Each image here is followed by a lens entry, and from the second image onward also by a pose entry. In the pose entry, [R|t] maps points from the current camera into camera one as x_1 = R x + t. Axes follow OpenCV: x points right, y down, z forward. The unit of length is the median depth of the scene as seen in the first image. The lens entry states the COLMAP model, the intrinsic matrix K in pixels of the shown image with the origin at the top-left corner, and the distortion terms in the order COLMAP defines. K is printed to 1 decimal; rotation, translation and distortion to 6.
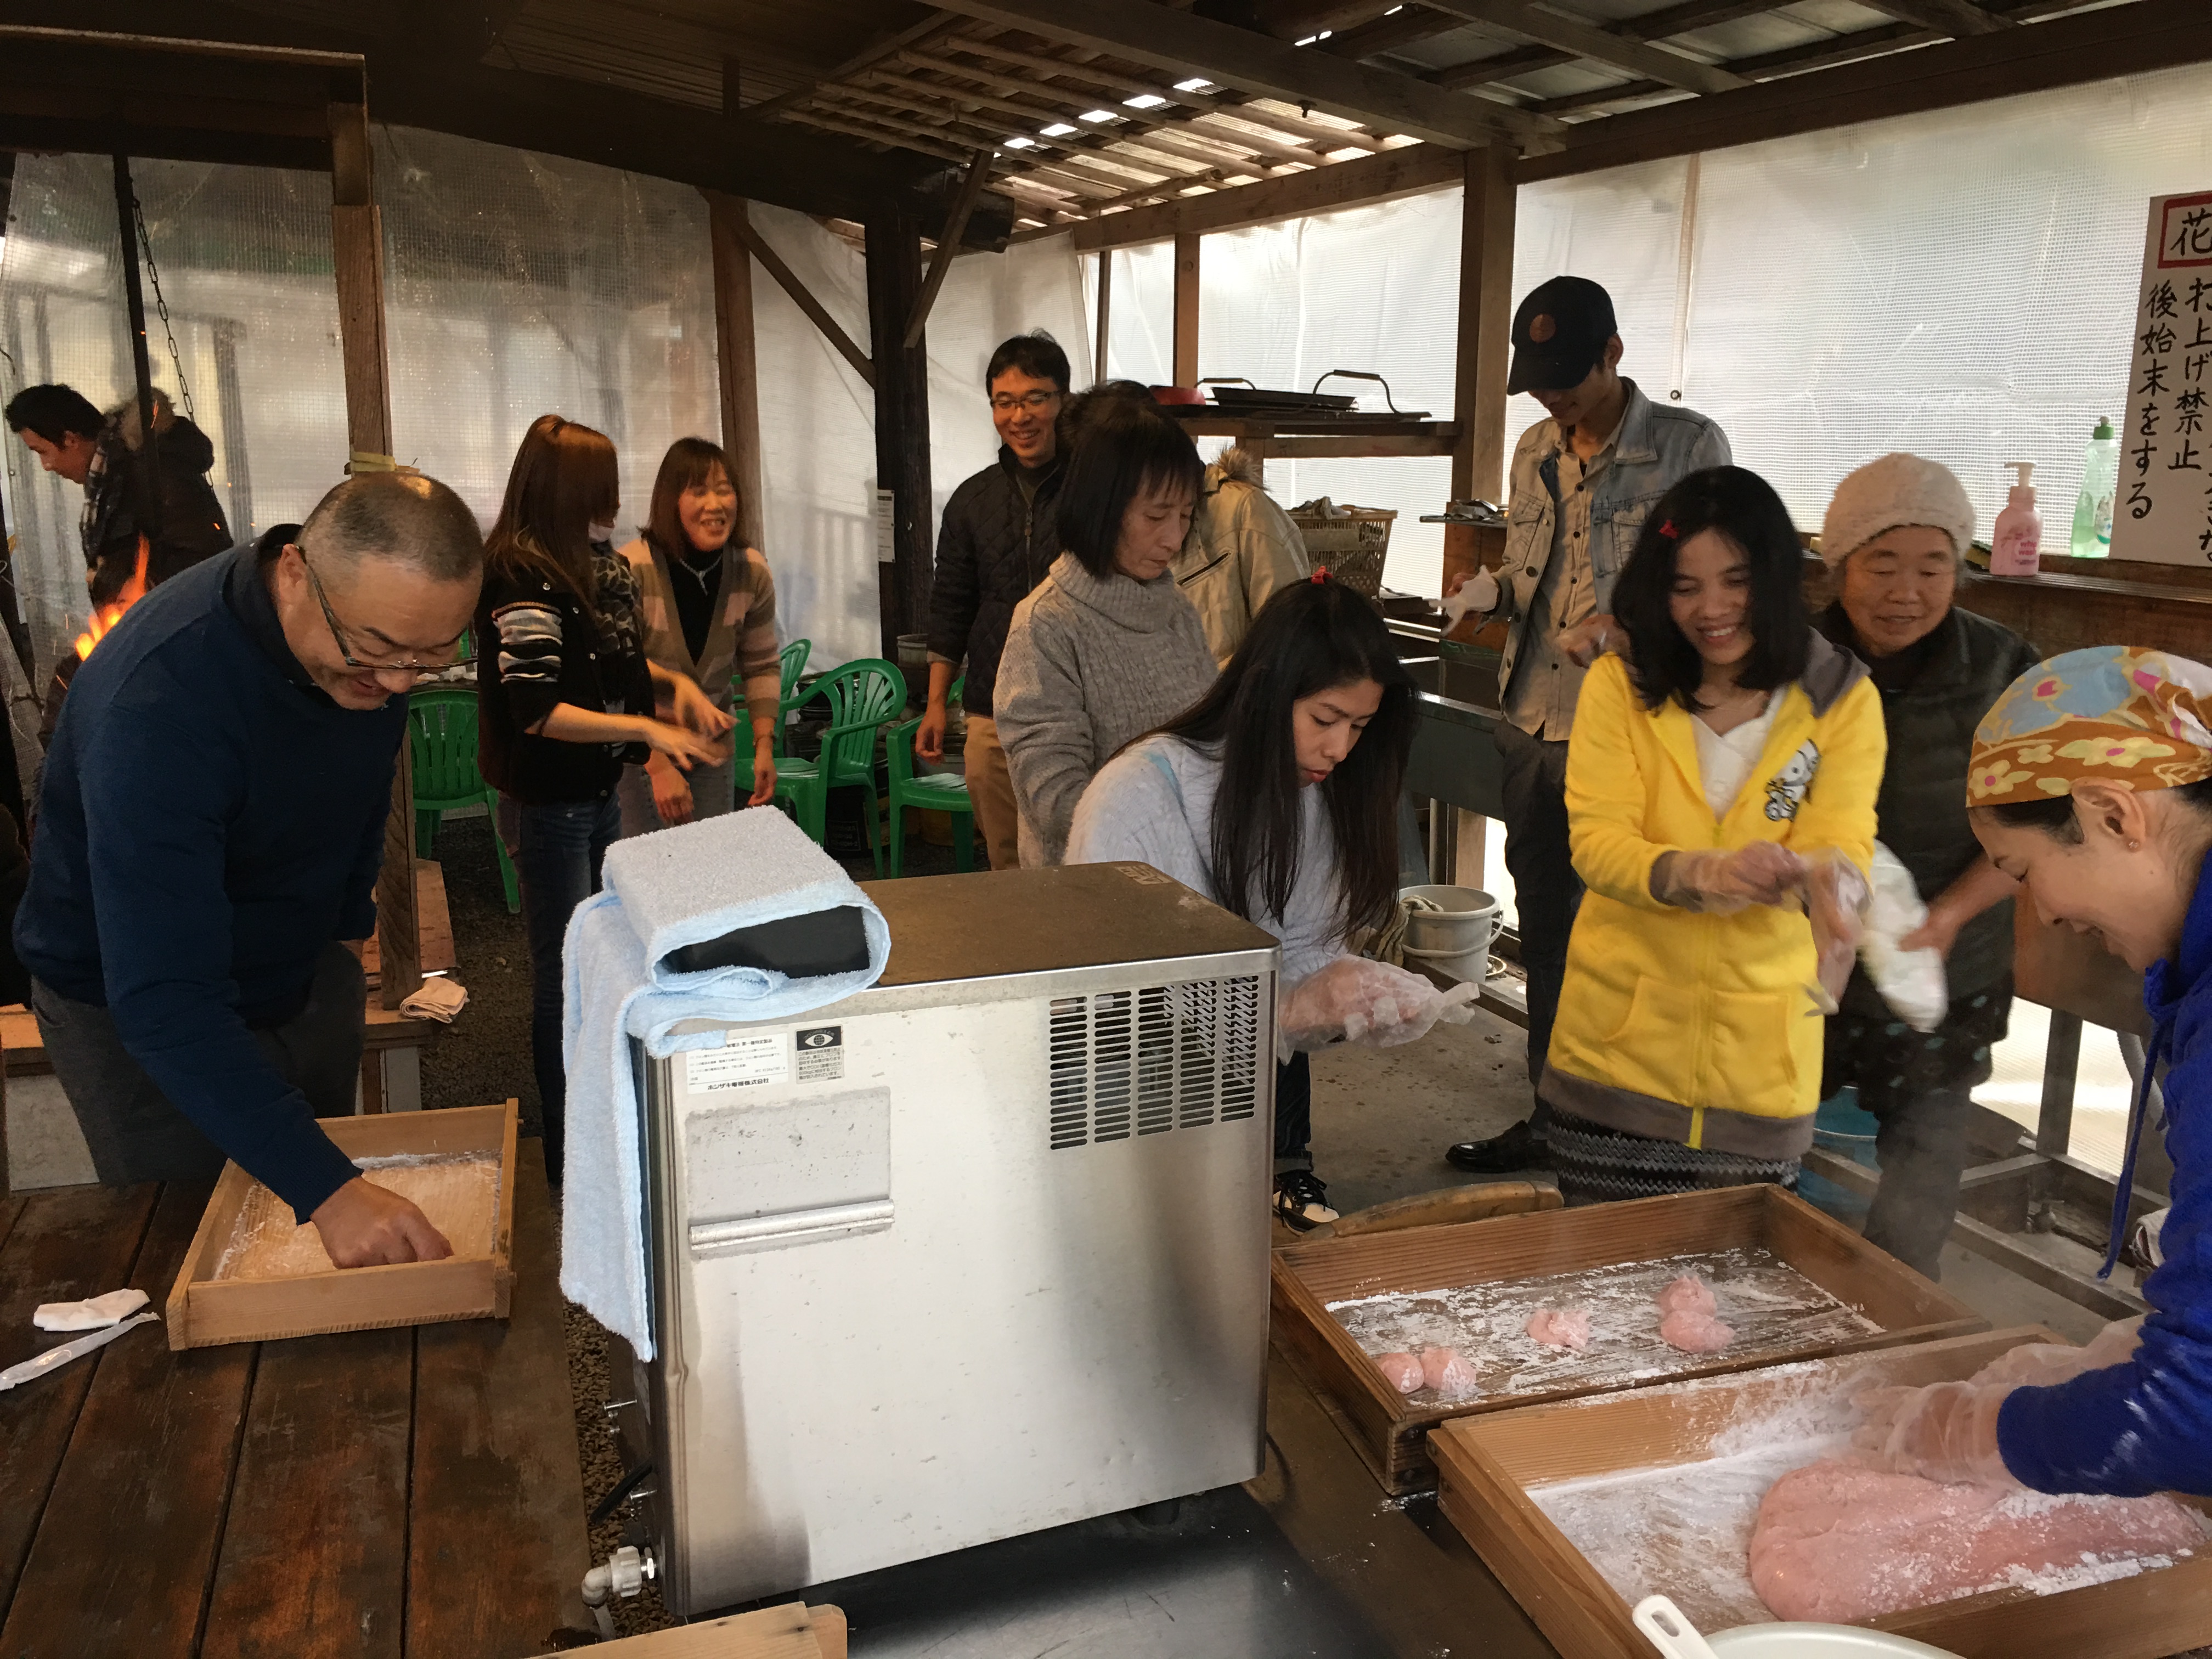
lens RADIAL K [[1880.9, 0, 1107.7], [0, 1880.9, 829.6], [0, 0, 1]] dist [0.045386, -0.009986]
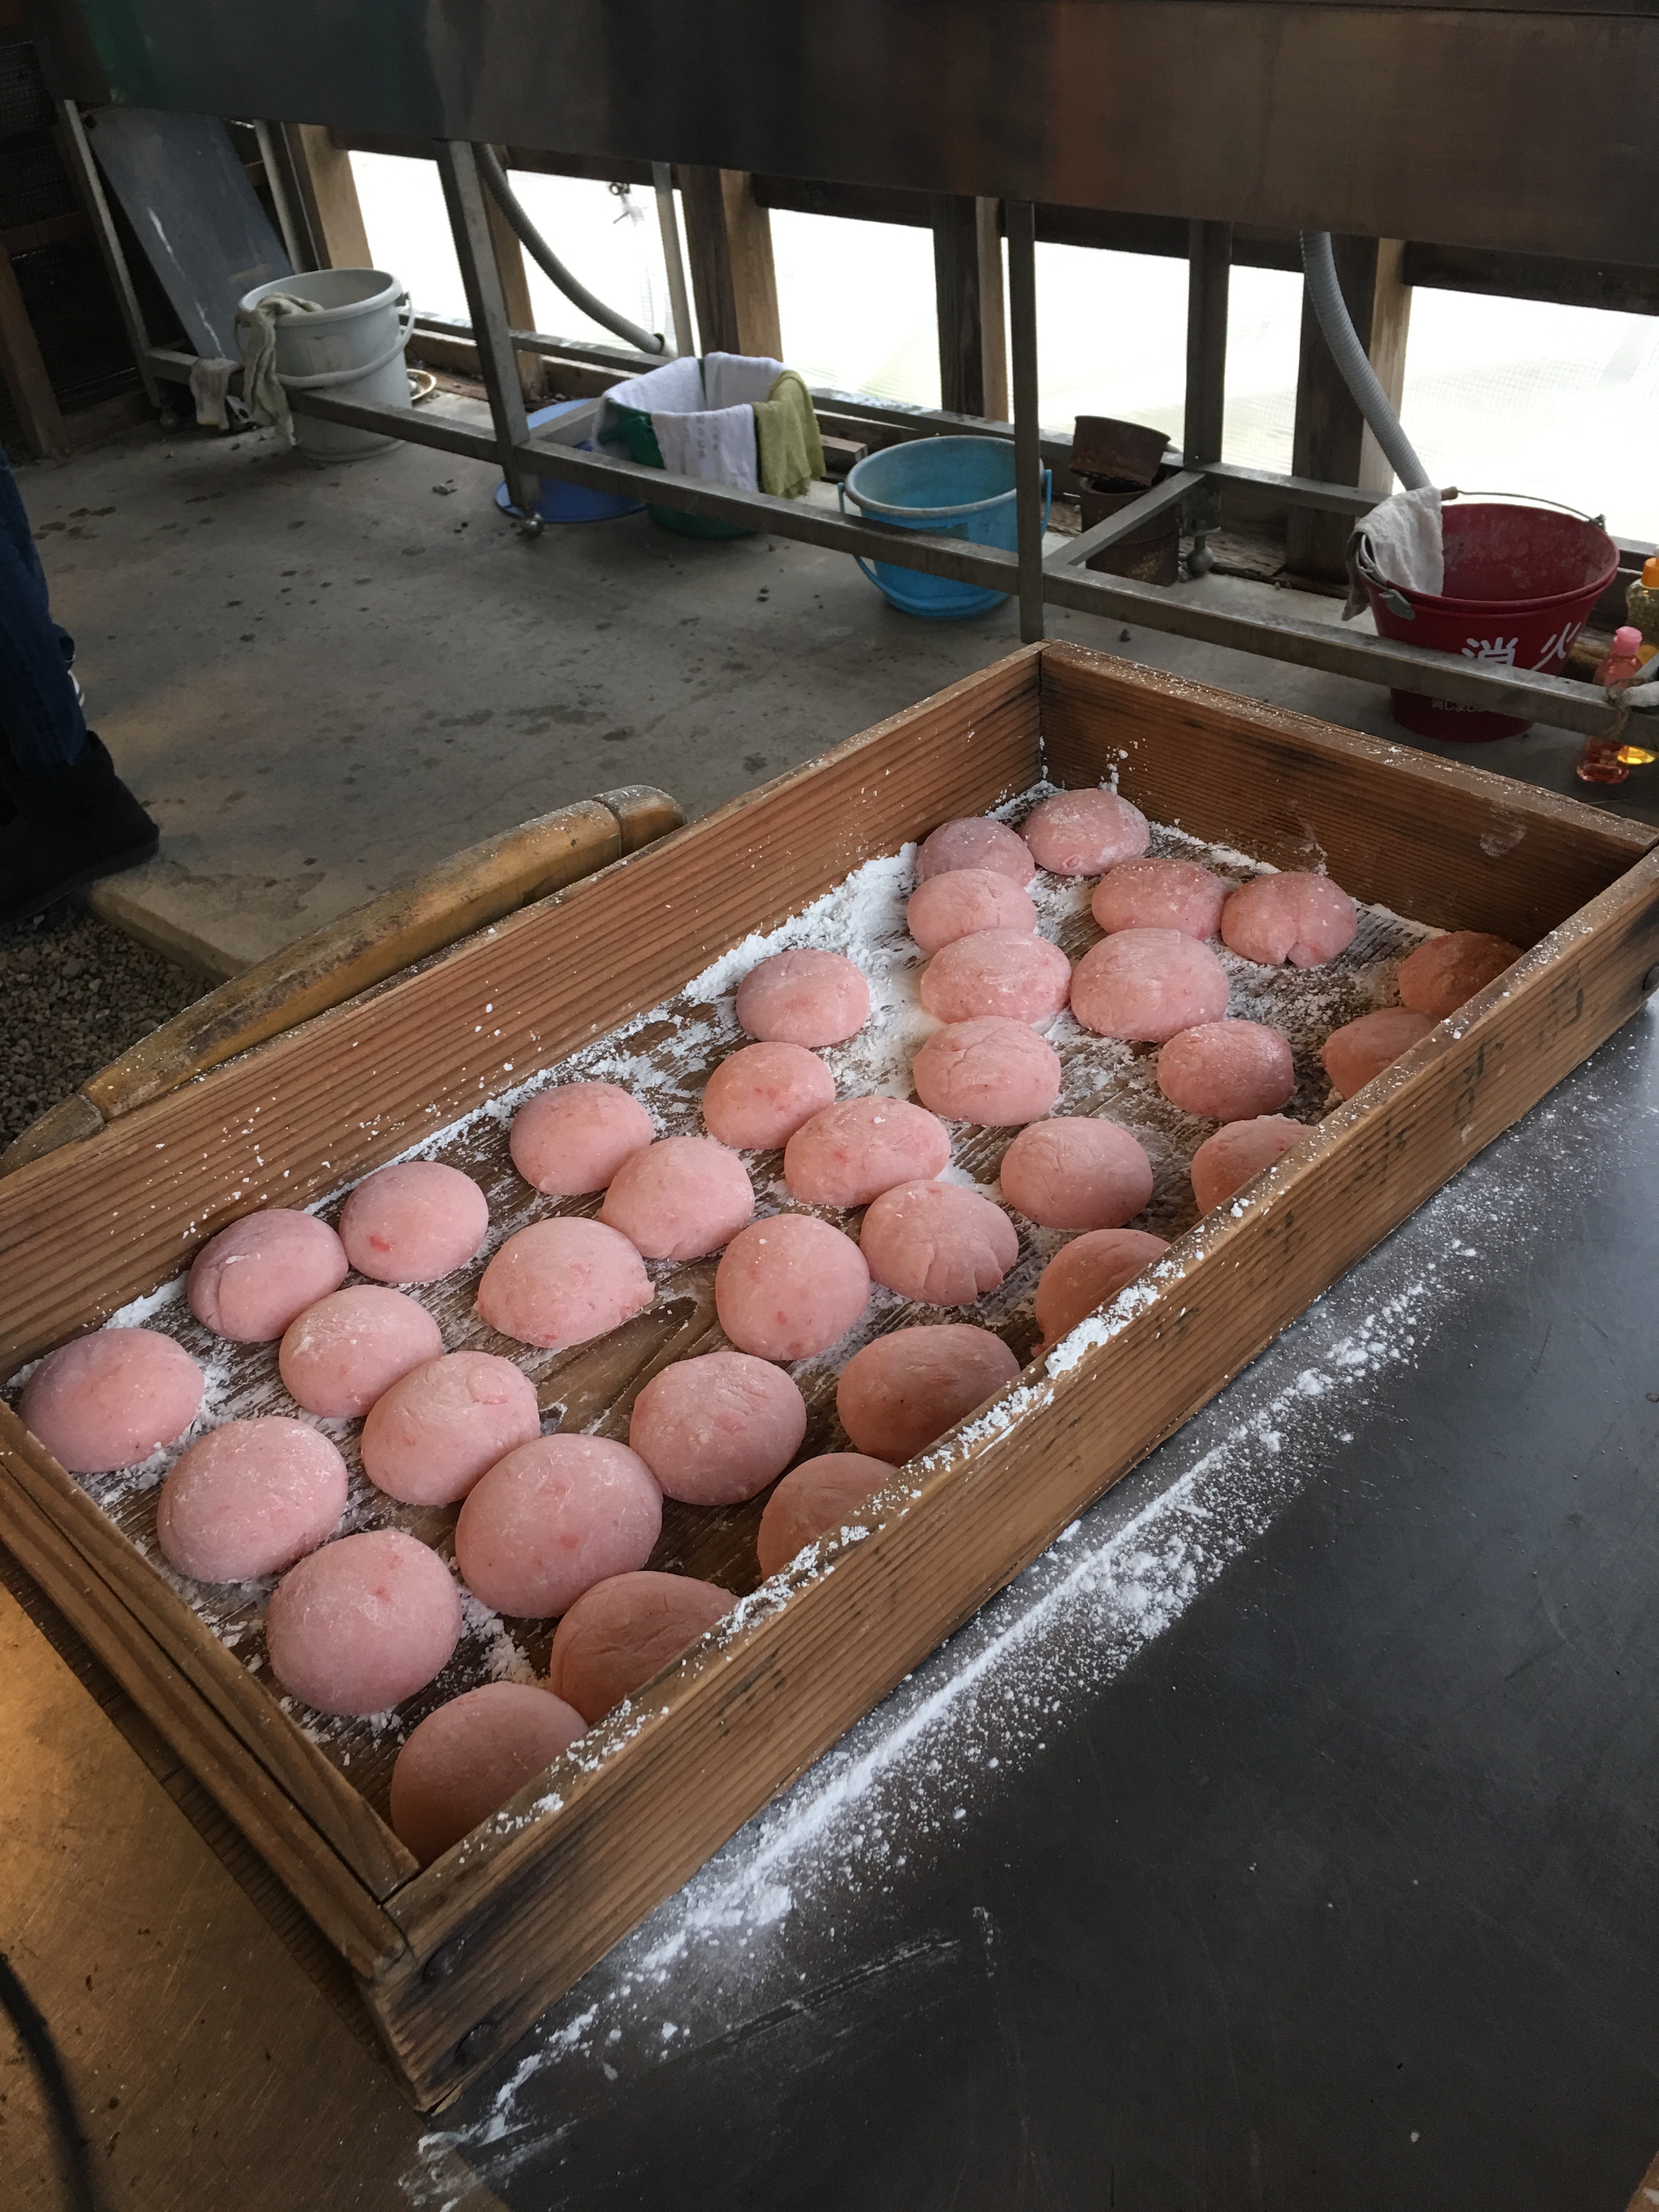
lens RADIAL K [[1880.9, 0, 829.4], [0, 1880.9, 1106.4], [0, 0, 1]] dist [0.045386, -0.009986]
pose [[0.901469, -0.322902, 0.288249, 0.055120], [0.178398, 0.883923, 0.432266, 0.034803], [-0.394370, -0.338251, 0.854435, 0.258545]]
